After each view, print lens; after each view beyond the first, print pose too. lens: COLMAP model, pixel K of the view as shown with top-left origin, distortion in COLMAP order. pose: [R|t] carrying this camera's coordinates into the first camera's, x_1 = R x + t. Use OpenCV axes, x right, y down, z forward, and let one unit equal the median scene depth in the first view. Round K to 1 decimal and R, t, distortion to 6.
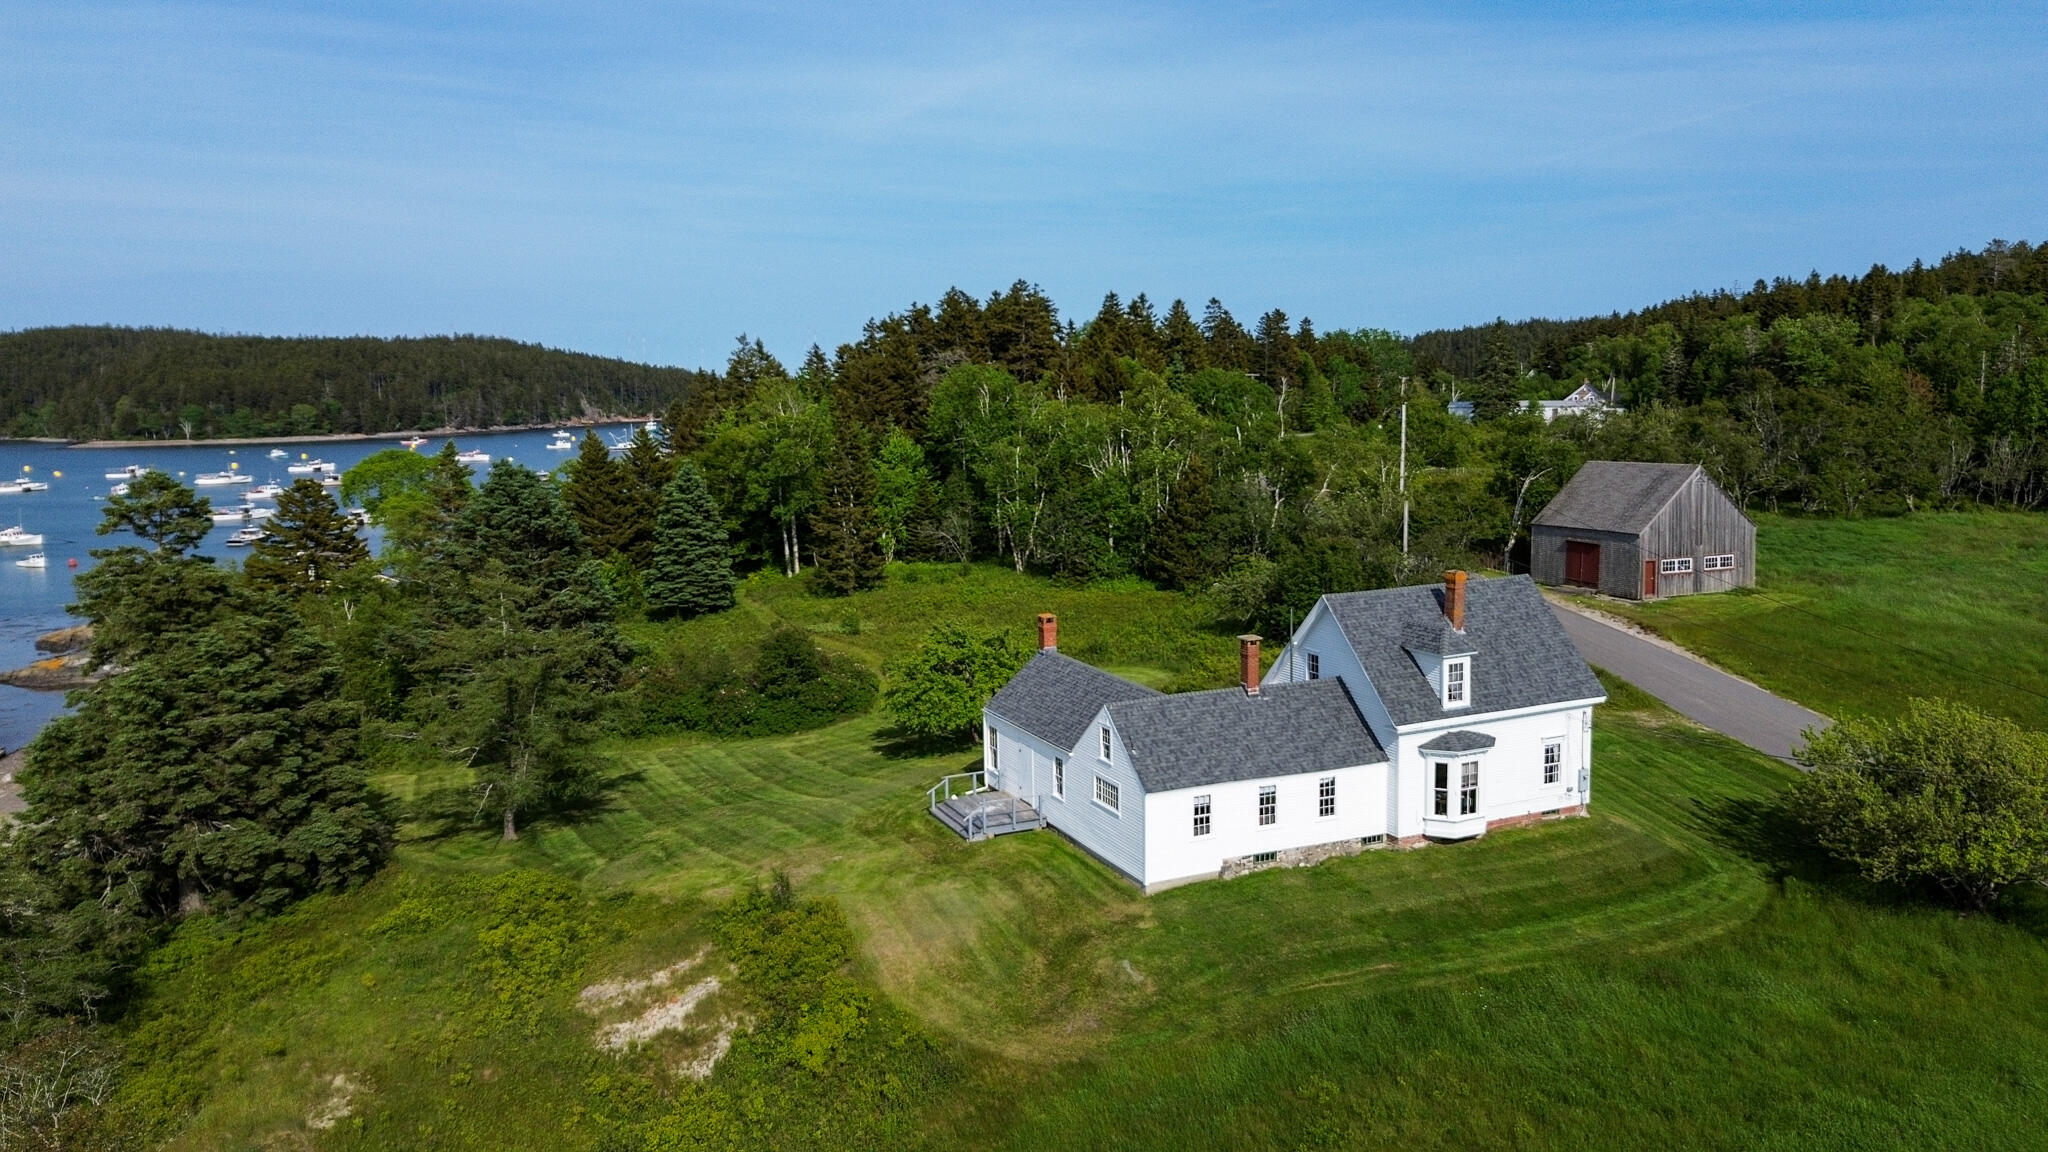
lens RADIAL K [[1449.9, 0, 1027.3], [0, 1449.9, 585.7], [0, 0, 1]] dist [0.065010, -0.066710]
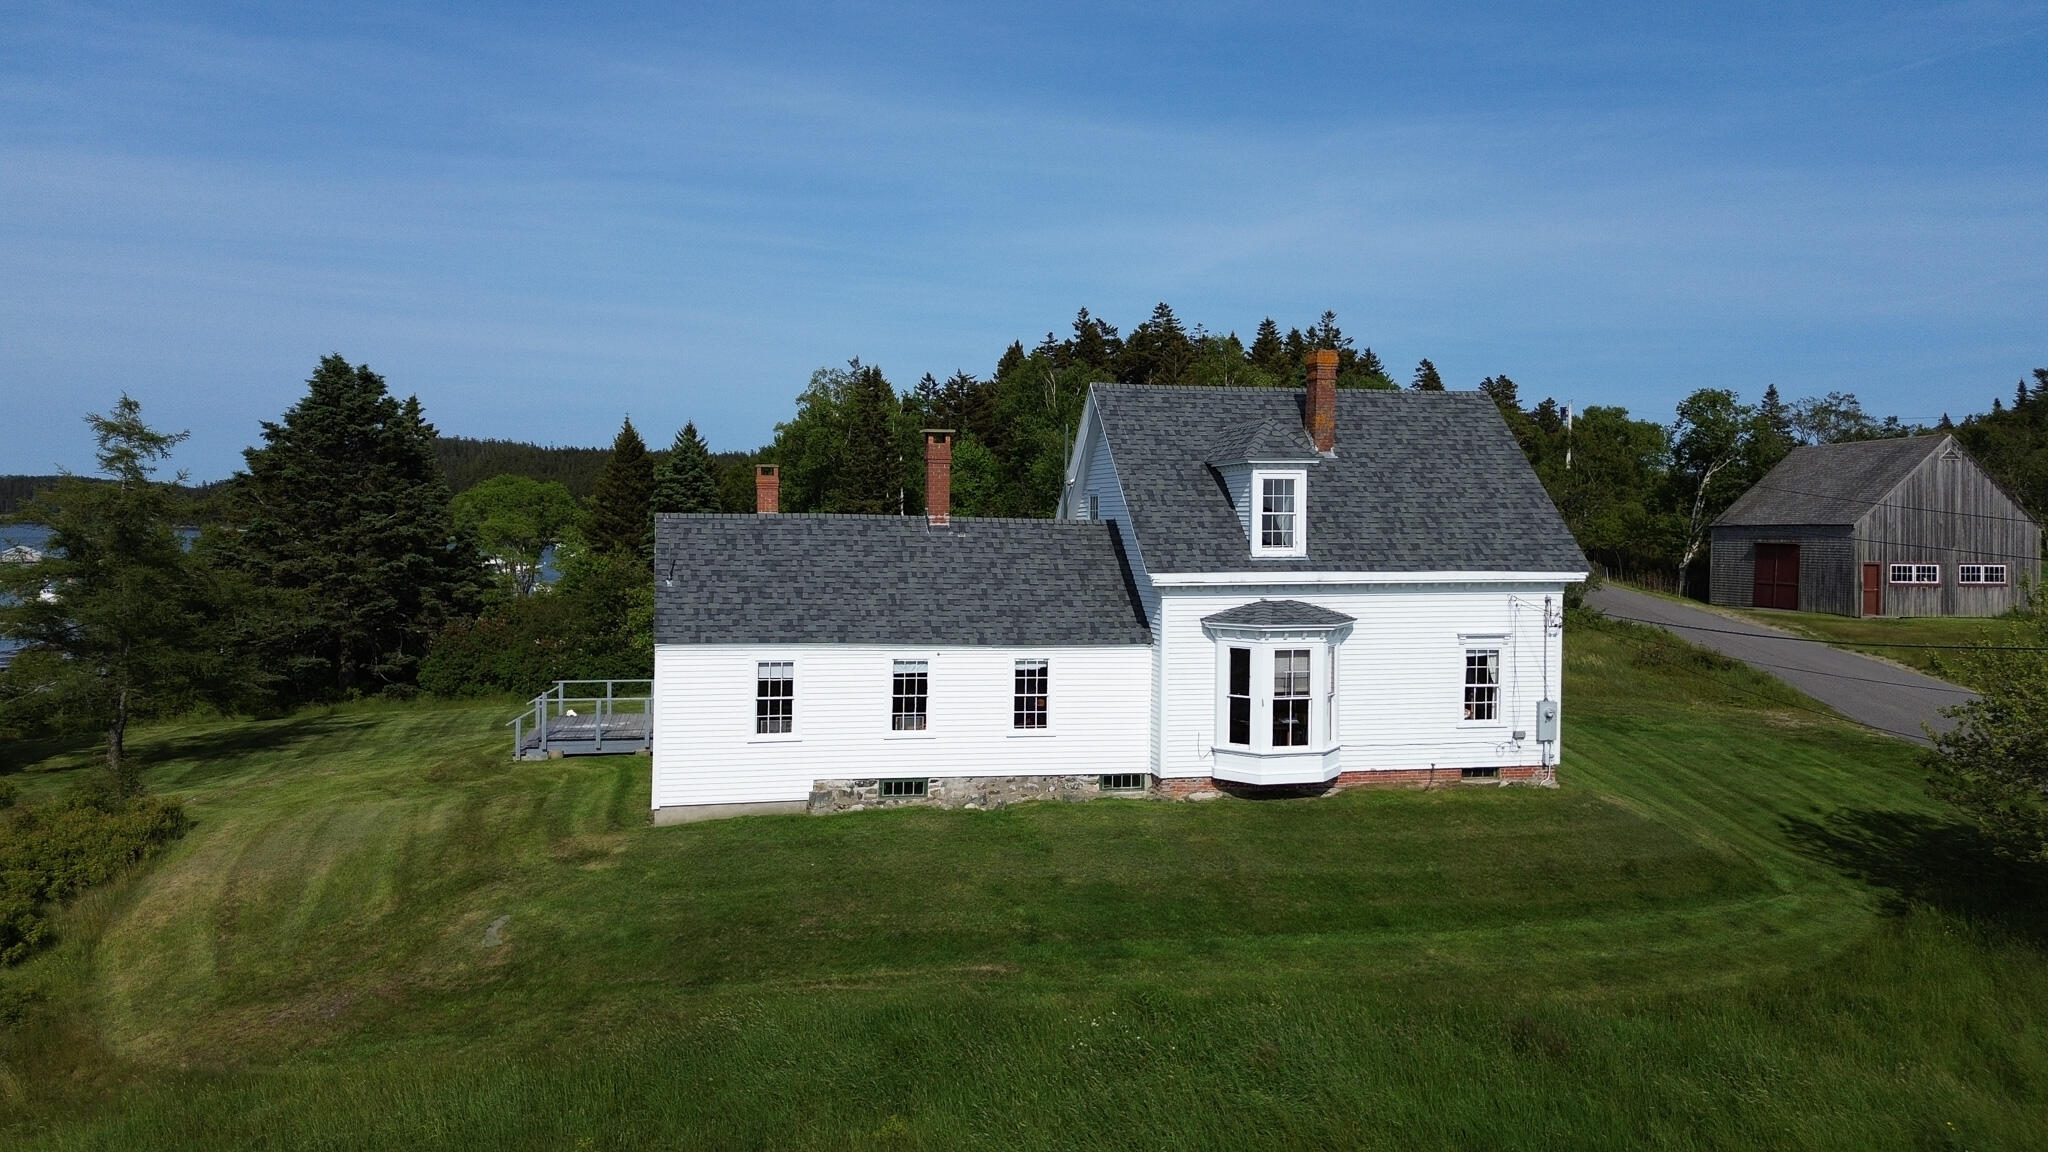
lens RADIAL K [[1439.5, 0, 1025.7], [0, 1439.5, 573.3], [0, 0, 1]] dist [0.085116, -0.089850]
pose [[0.979946, 0.035785, -0.196026, 0.175576], [-0.055566, 0.993794, -0.096360, 0.085286], [0.191361, 0.105320, 0.975853, 0.245560]]
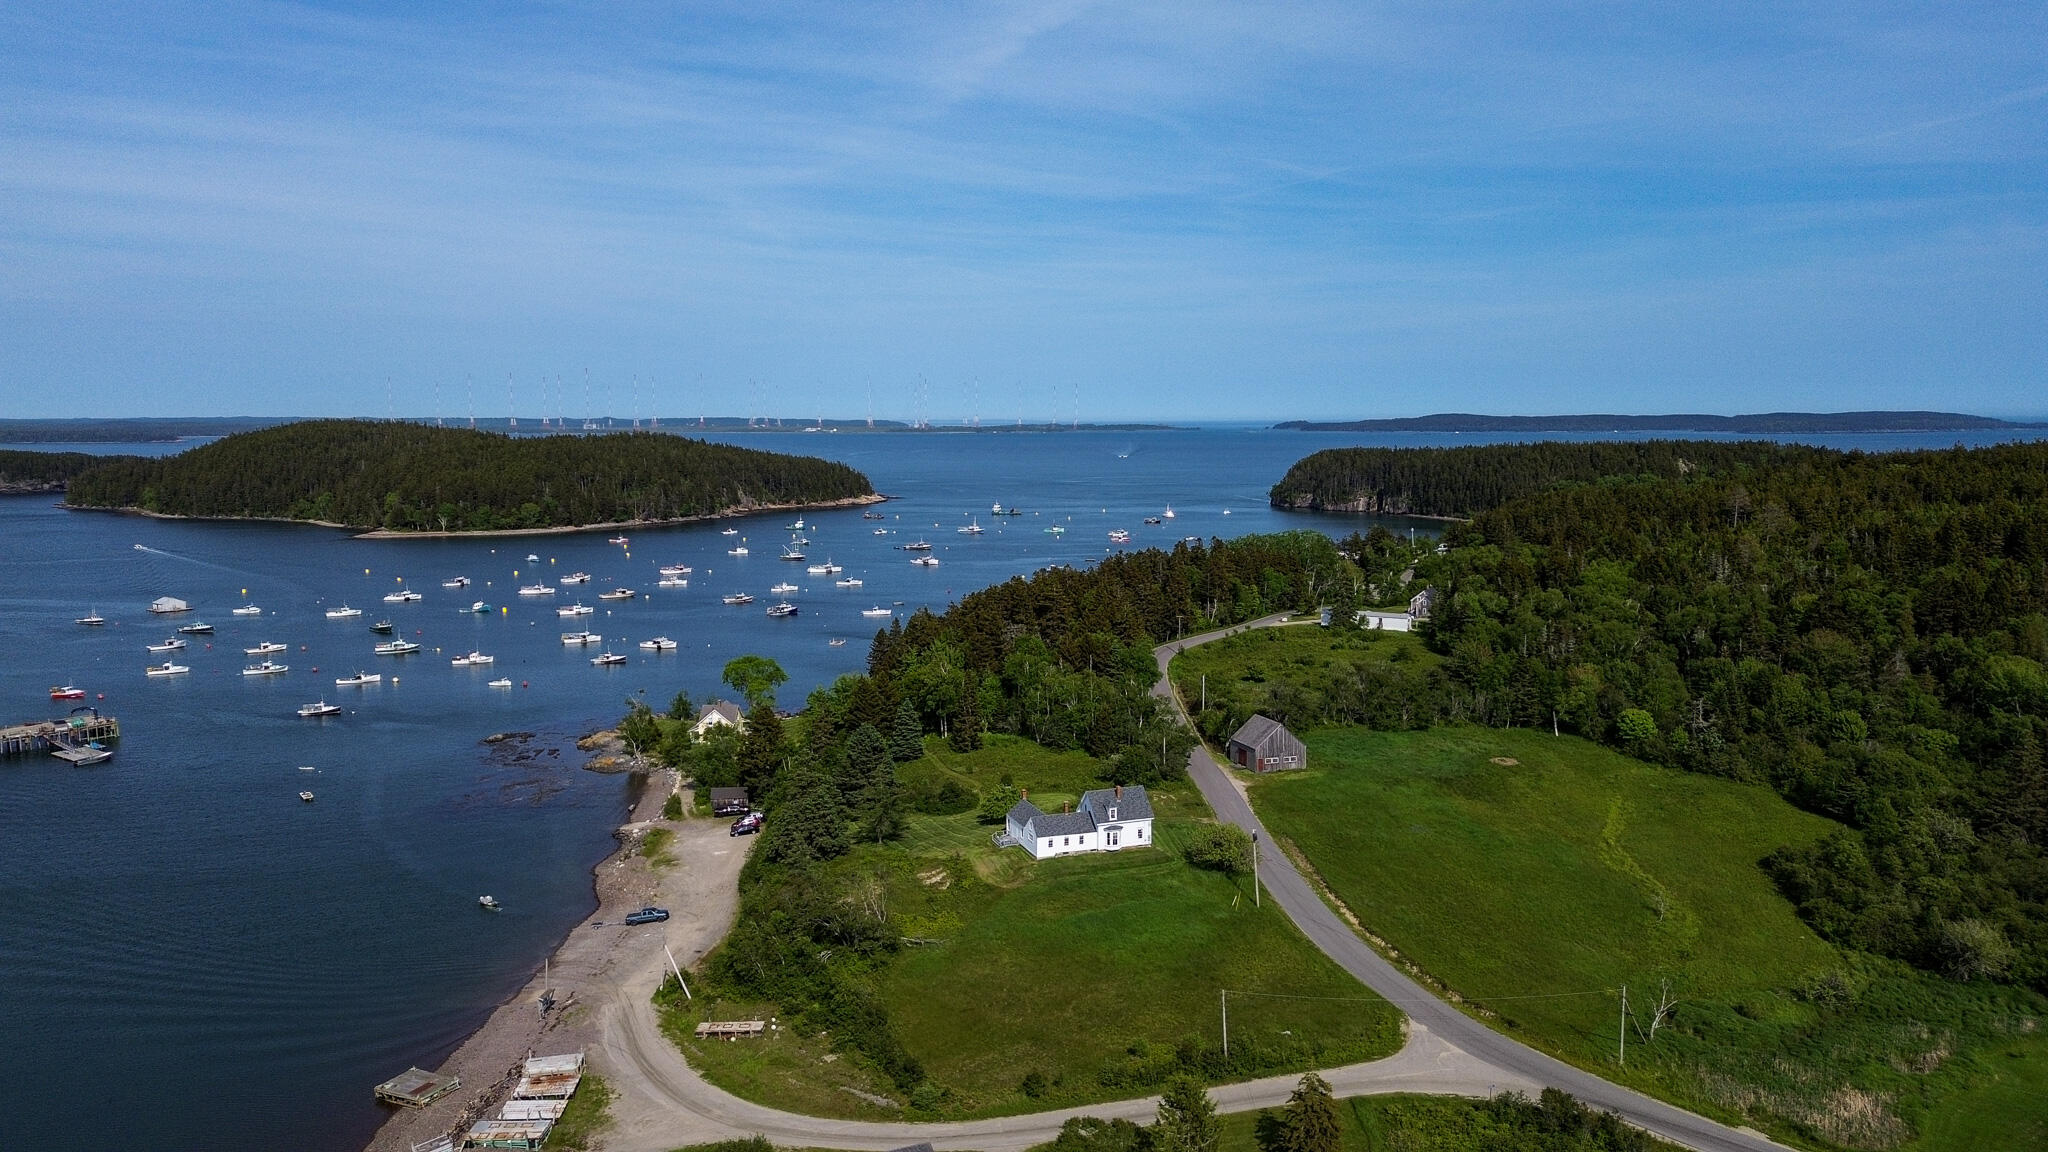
lens RADIAL K [[1435.0, 0, 1024.0], [0, 1435.0, 576.0], [0, 0, 1]] dist [0.152913, -0.322522]
pose [[0.997143, 0.023455, -0.071801, 0.182584], [-0.025823, 0.999147, -0.032232, -0.281089], [0.070984, 0.033994, 0.996898, -1.878595]]
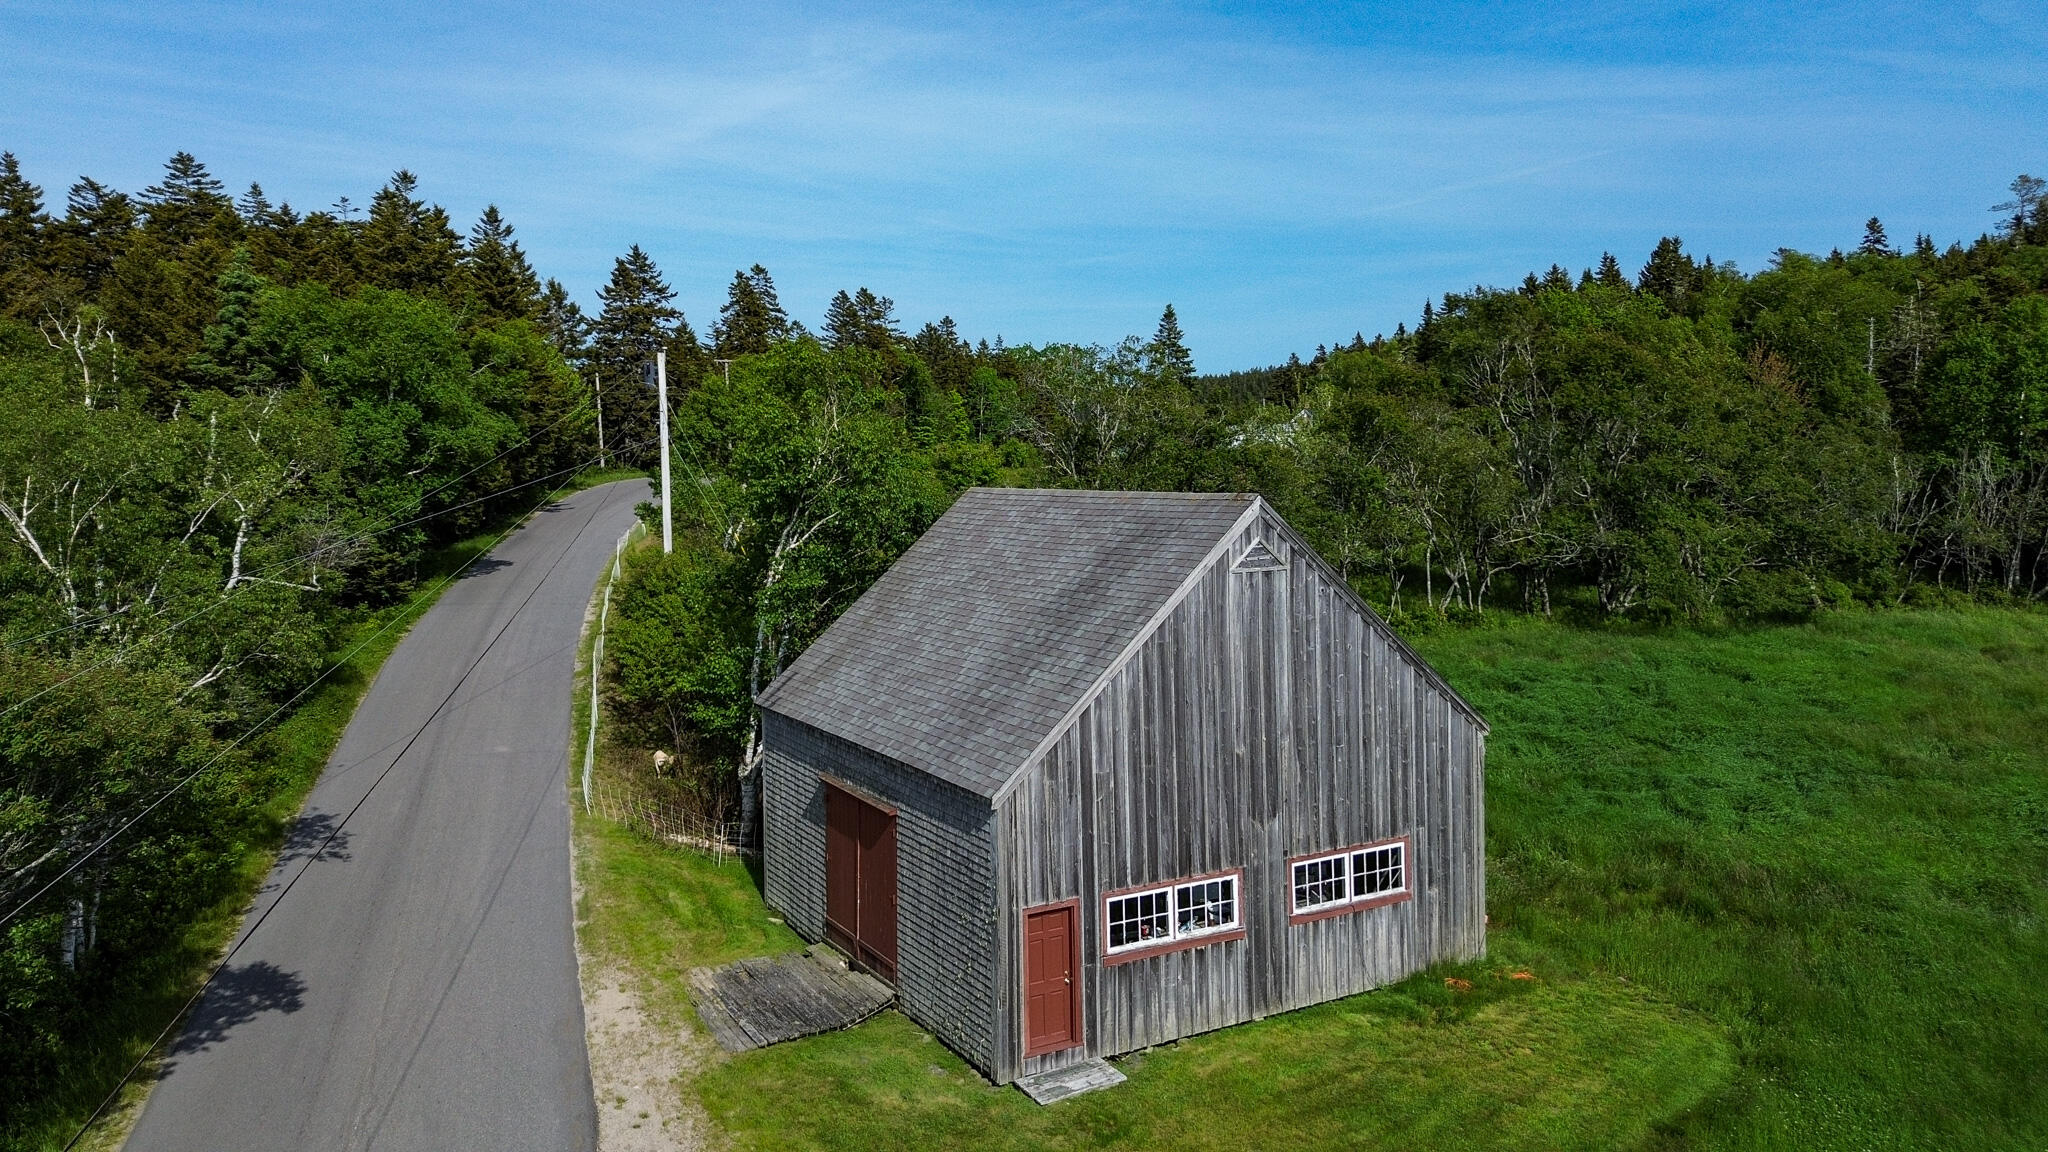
lens RADIAL K [[1449.9, 0, 1027.3], [0, 1449.9, 585.7], [0, 0, 1]] dist [0.065010, -0.066710]
pose [[0.991235, -0.007293, 0.131913, 0.422934], [0.011908, 0.999343, -0.034234, -0.064709], [-0.131576, 0.035505, 0.990670, 0.832328]]
